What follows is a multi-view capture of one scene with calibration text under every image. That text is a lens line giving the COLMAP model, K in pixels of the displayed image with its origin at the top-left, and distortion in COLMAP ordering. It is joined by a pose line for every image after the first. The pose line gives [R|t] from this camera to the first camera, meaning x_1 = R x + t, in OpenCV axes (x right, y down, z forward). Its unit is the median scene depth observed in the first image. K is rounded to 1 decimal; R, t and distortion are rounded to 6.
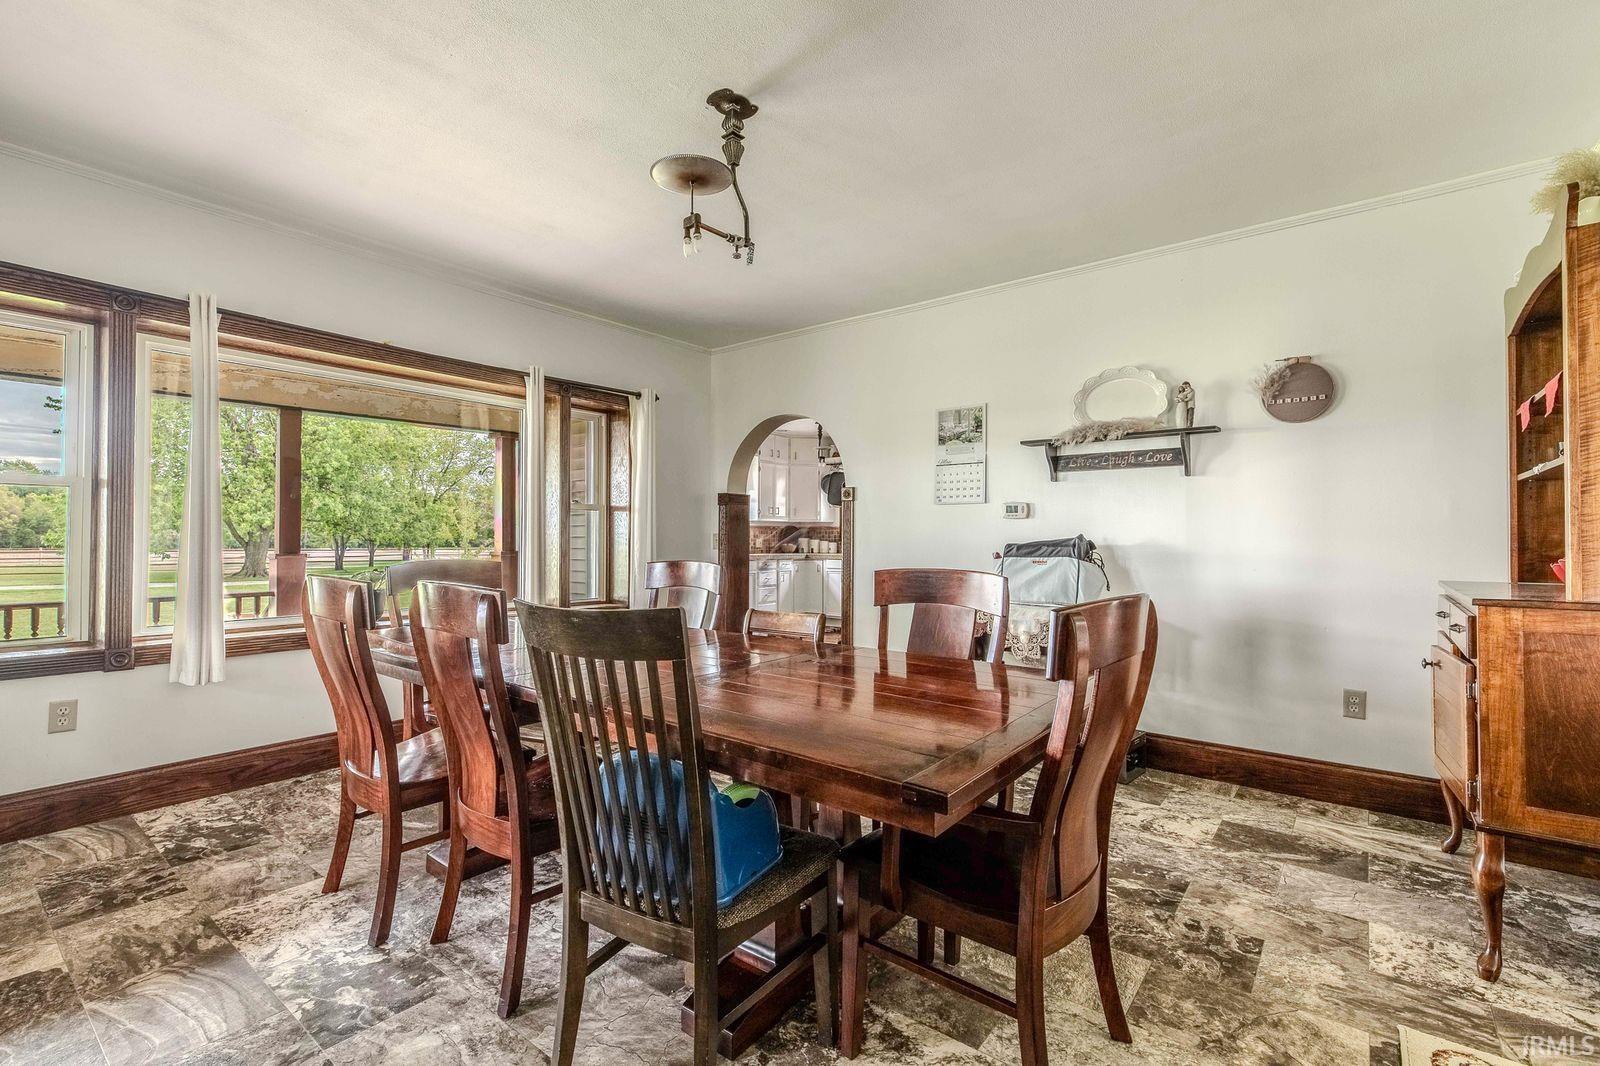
lens RADIAL K [[712.8, 0, 796.1], [0, 712.8, 540.2], [0, 0, 1]] dist [-0.001676, -0.001429]
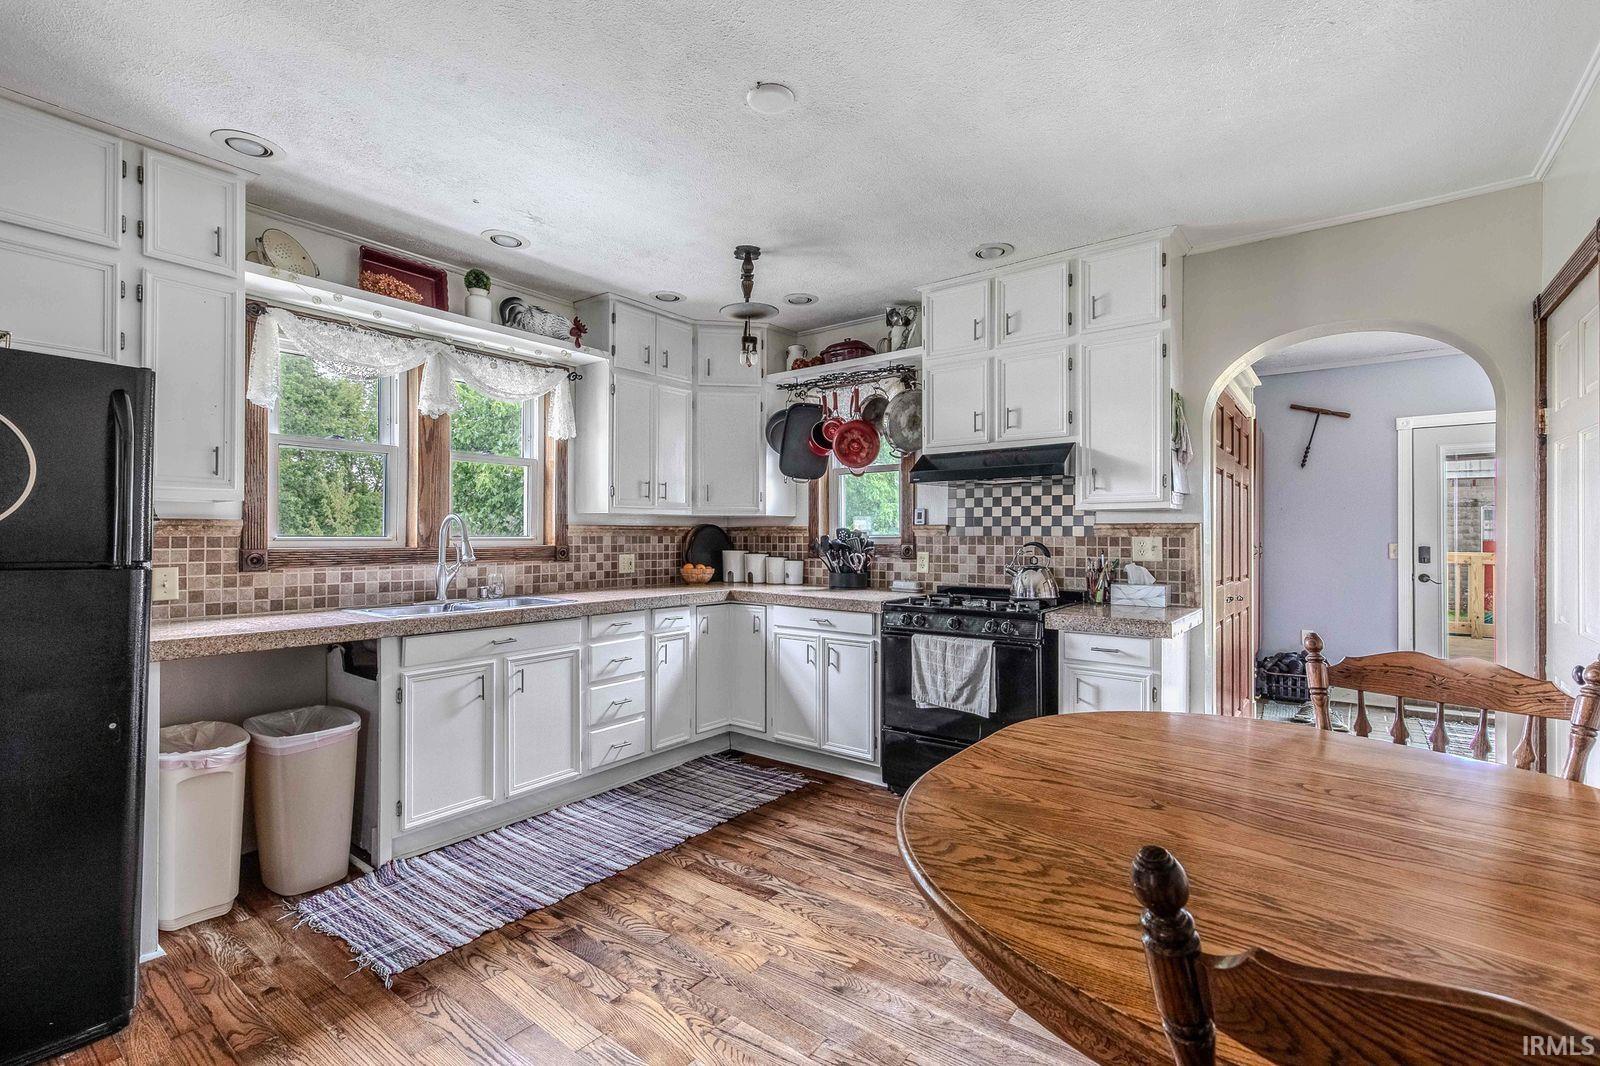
lens RADIAL K [[712.8, 0, 795.3], [0, 712.8, 533.7], [0, 0, 1]] dist [-0.001676, -0.001429]
pose [[0.999994, 0.000249, 0.003450, 0.106662], [-0.000243, 0.999998, -0.001728, -0.028756], [-0.003451, 0.001727, 0.999993, 1.142666]]
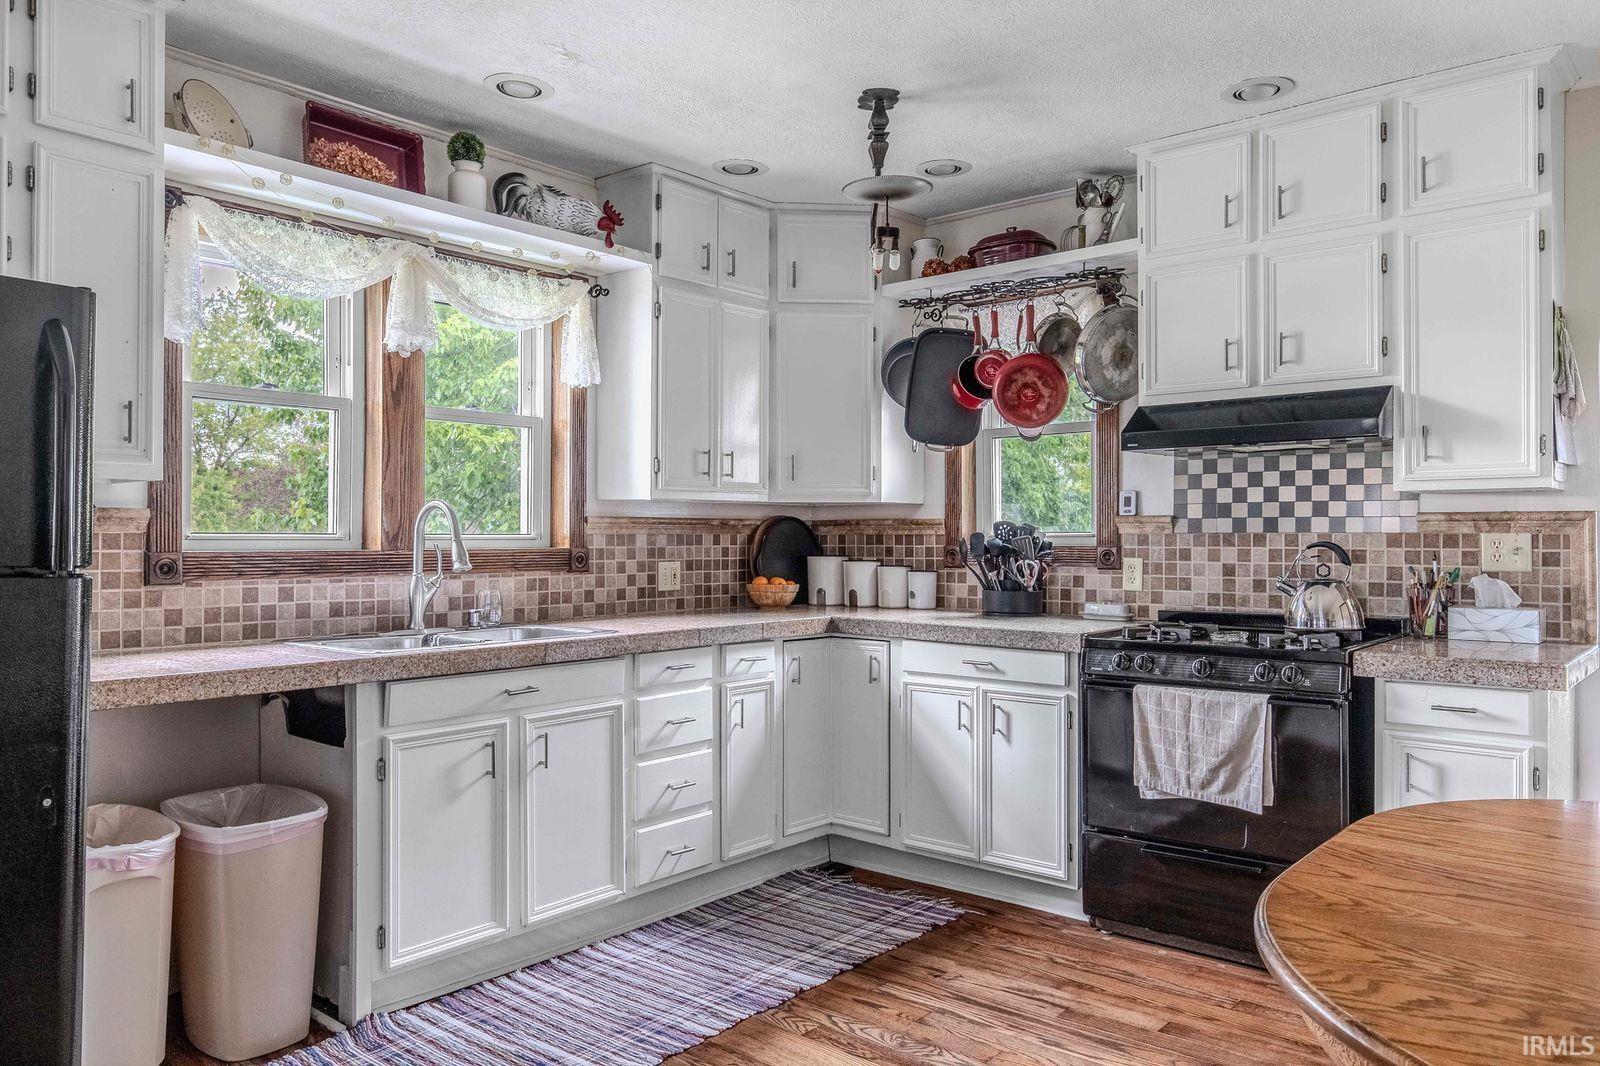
lens RADIAL K [[1120.4, 0, 791.4], [0, 1120.4, 533.3], [0, 0, 1]] dist [-0.013255, 0.005236]
pose [[0.998888, -0.000862, -0.047135, 0.040080], [0.000763, 0.999997, -0.002127, -0.025637], [0.047137, 0.002088, 0.998886, 1.123348]]
